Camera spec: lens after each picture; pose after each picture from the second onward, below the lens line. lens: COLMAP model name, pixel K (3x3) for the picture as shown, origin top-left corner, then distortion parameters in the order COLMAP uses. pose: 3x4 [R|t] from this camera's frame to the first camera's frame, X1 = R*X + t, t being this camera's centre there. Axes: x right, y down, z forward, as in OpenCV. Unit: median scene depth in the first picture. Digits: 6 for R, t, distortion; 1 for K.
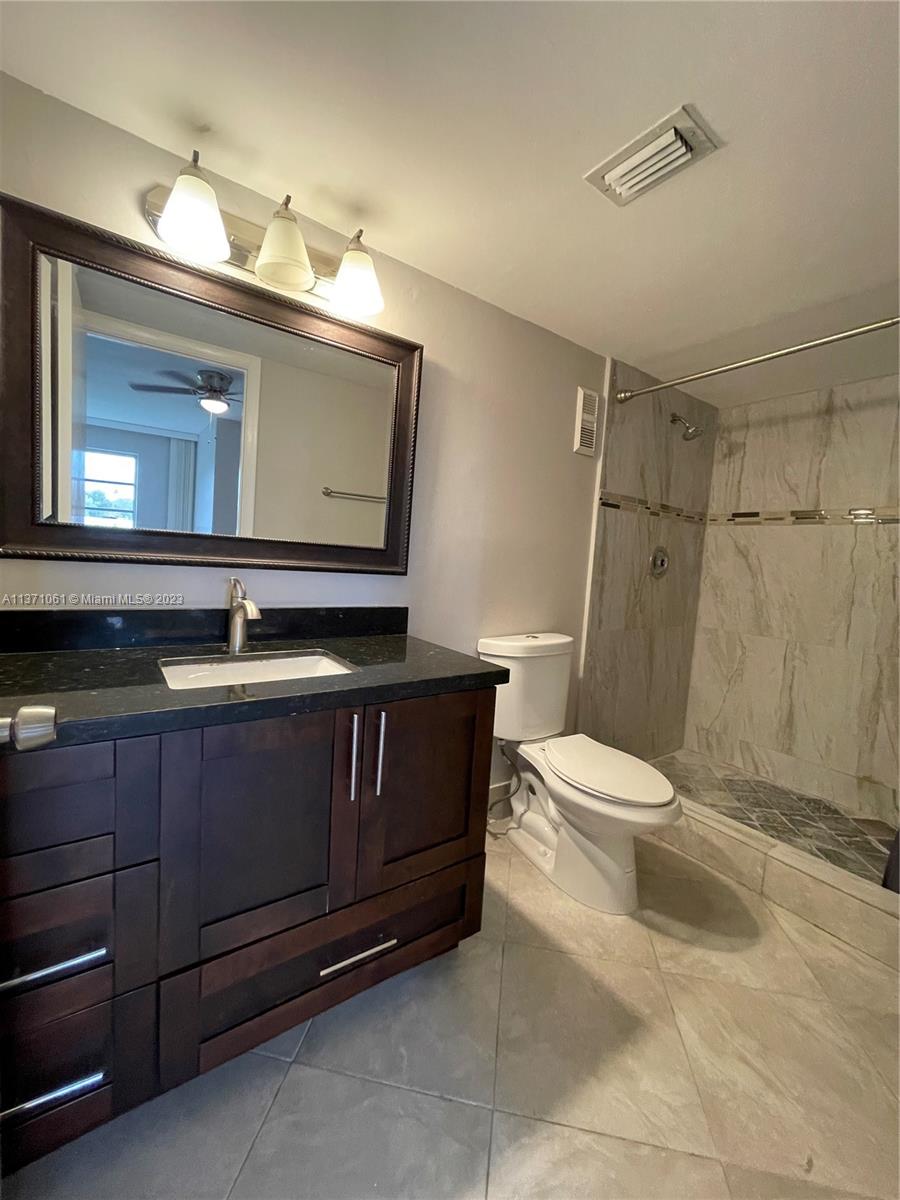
lens RADIAL K [[486.6, 0, 455.2], [0, 486.6, 598.7], [0, 0, 1]] dist [-0.012310, 0.007055]
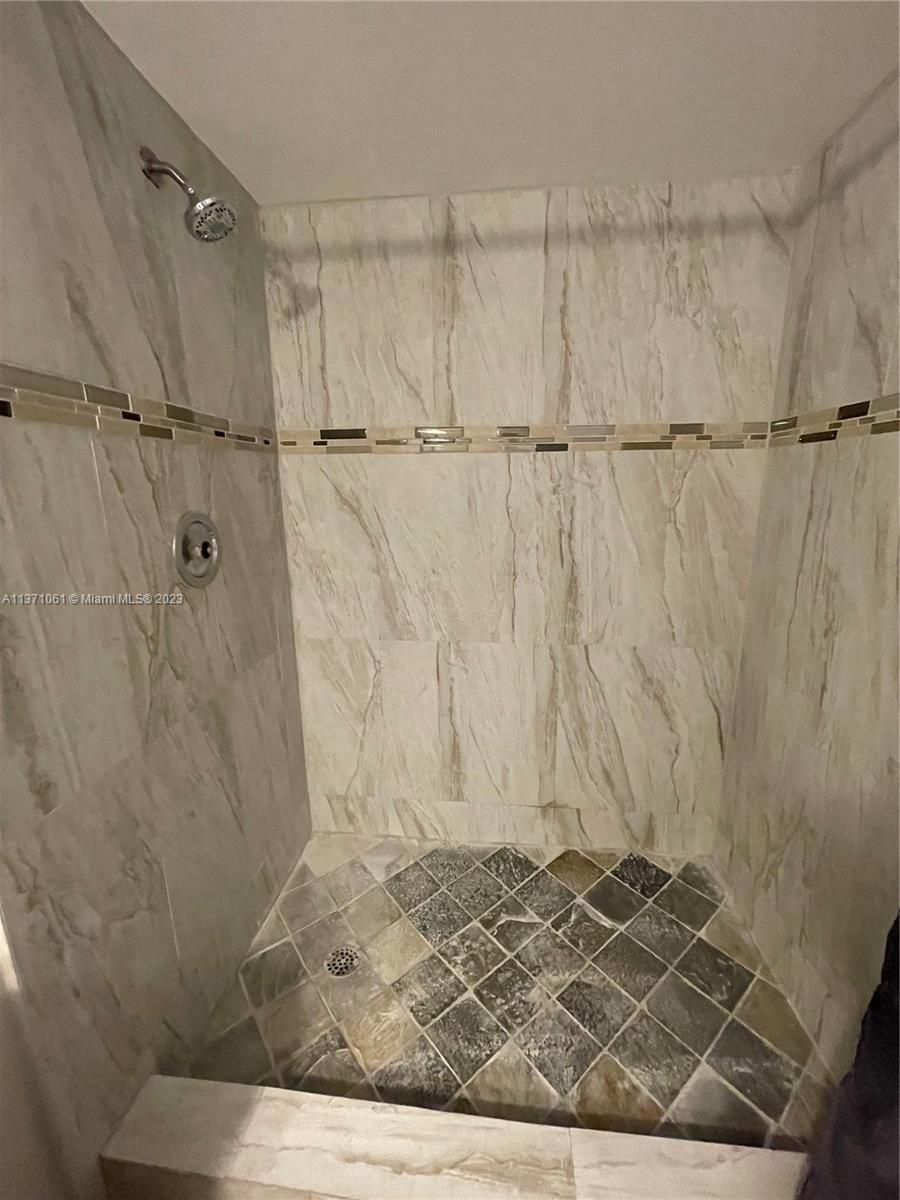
lens RADIAL K [[486.6, 0, 455.2], [0, 486.6, 598.7], [0, 0, 1]] dist [-0.012310, 0.007055]
pose [[0.666314, -0.236419, 0.707200, 0.264632], [0.114053, 0.969560, 0.216668, -0.102380], [-0.736897, -0.063711, 0.672996, 0.555235]]
